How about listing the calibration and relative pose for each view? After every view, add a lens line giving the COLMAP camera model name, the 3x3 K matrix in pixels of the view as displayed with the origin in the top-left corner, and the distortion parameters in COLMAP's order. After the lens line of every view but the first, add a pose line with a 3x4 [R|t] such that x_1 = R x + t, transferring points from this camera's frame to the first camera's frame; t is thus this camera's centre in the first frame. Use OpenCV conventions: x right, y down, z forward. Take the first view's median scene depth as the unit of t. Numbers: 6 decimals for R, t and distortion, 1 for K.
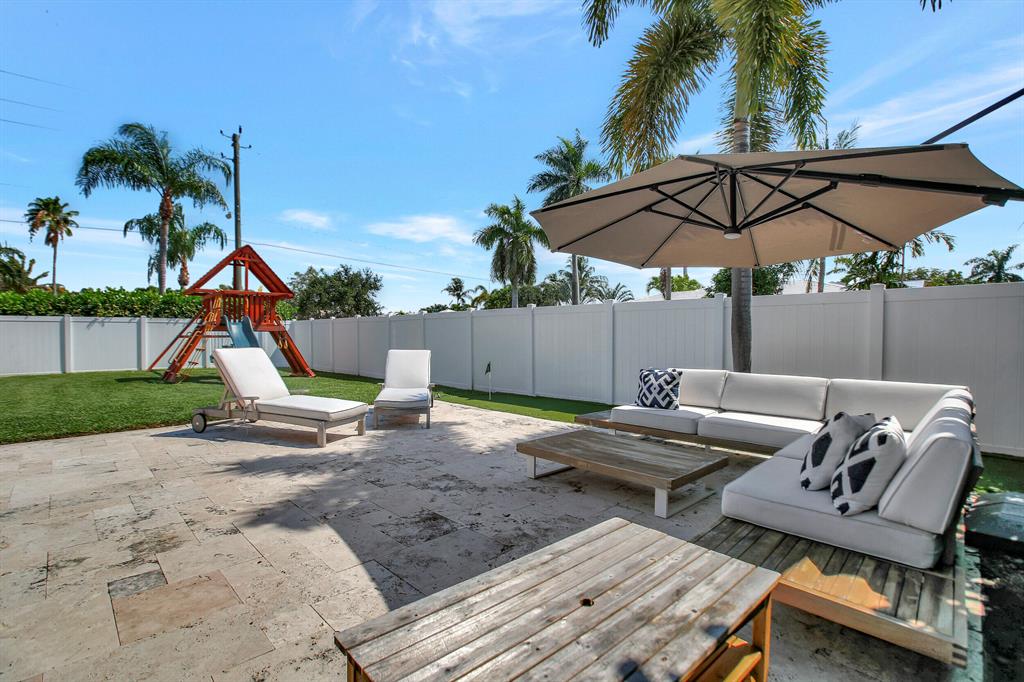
lens RADIAL K [[473.4, 0, 513.6], [0, 473.4, 343.5], [0, 0, 1]] dist [-0.007183, 0.000418]
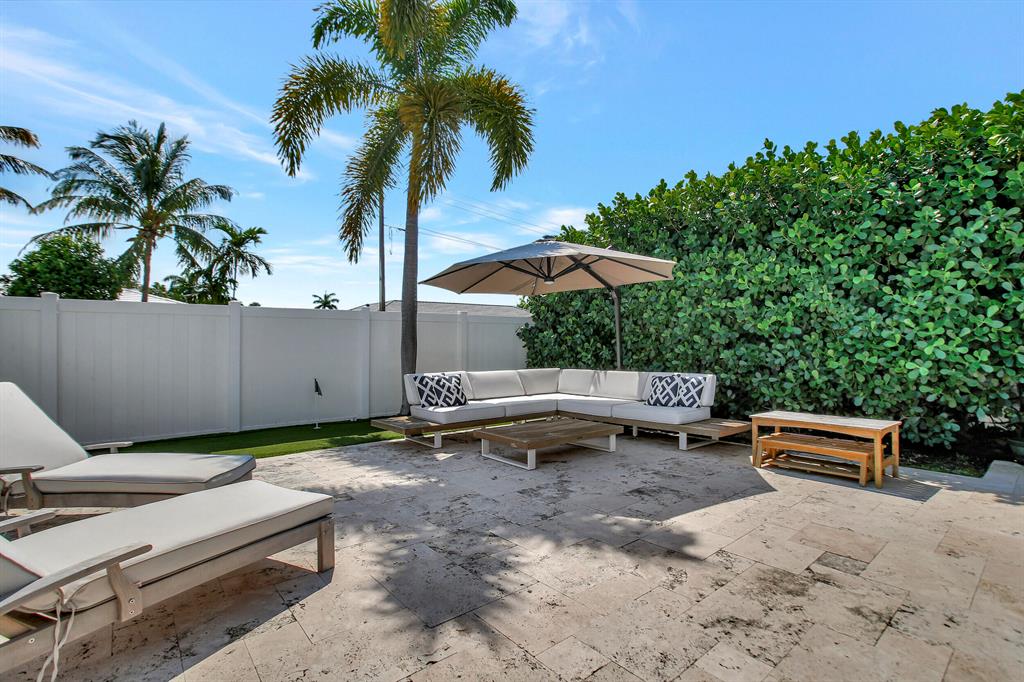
lens RADIAL K [[473.4, 0, 505.0], [0, 473.4, 339.7], [0, 0, 1]] dist [-0.007183, 0.000418]
pose [[0.074425, 0.008628, 0.997189, -1.426376], [0.011302, 0.999891, -0.009494, -0.033576], [-0.997163, 0.011977, 0.074320, 1.218201]]
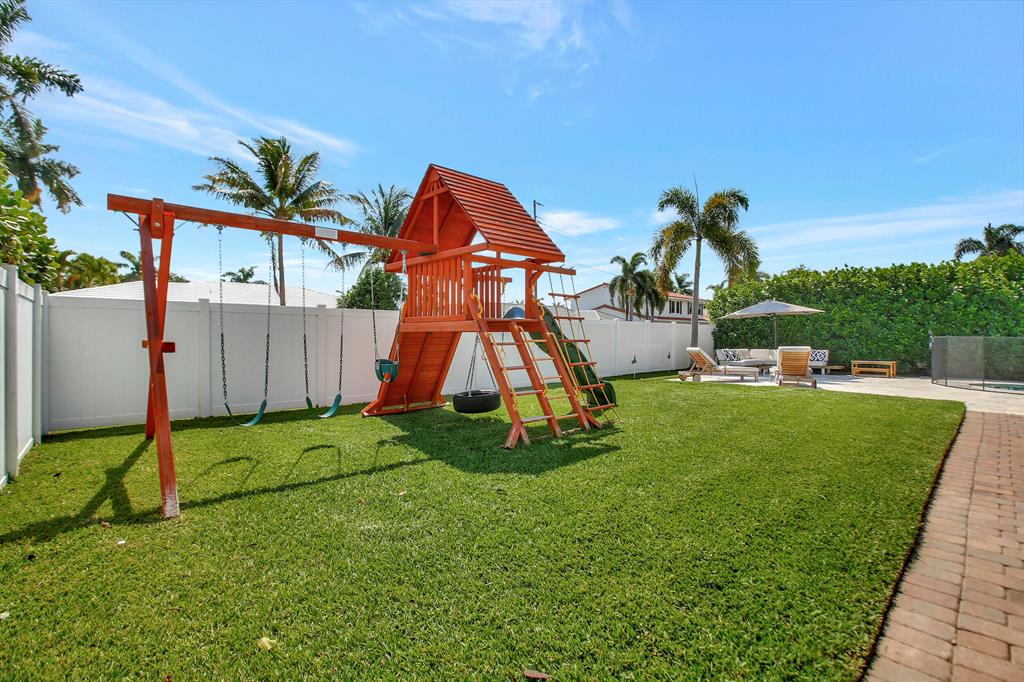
lens RADIAL K [[473.4, 0, 508.2], [0, 473.4, 339.6], [0, 0, 1]] dist [-0.007183, 0.000418]
pose [[0.020631, -0.000692, 0.999787, -4.794801], [-0.003099, 0.999995, 0.000756, -0.013104], [-0.999782, -0.003114, 0.020628, 3.971255]]
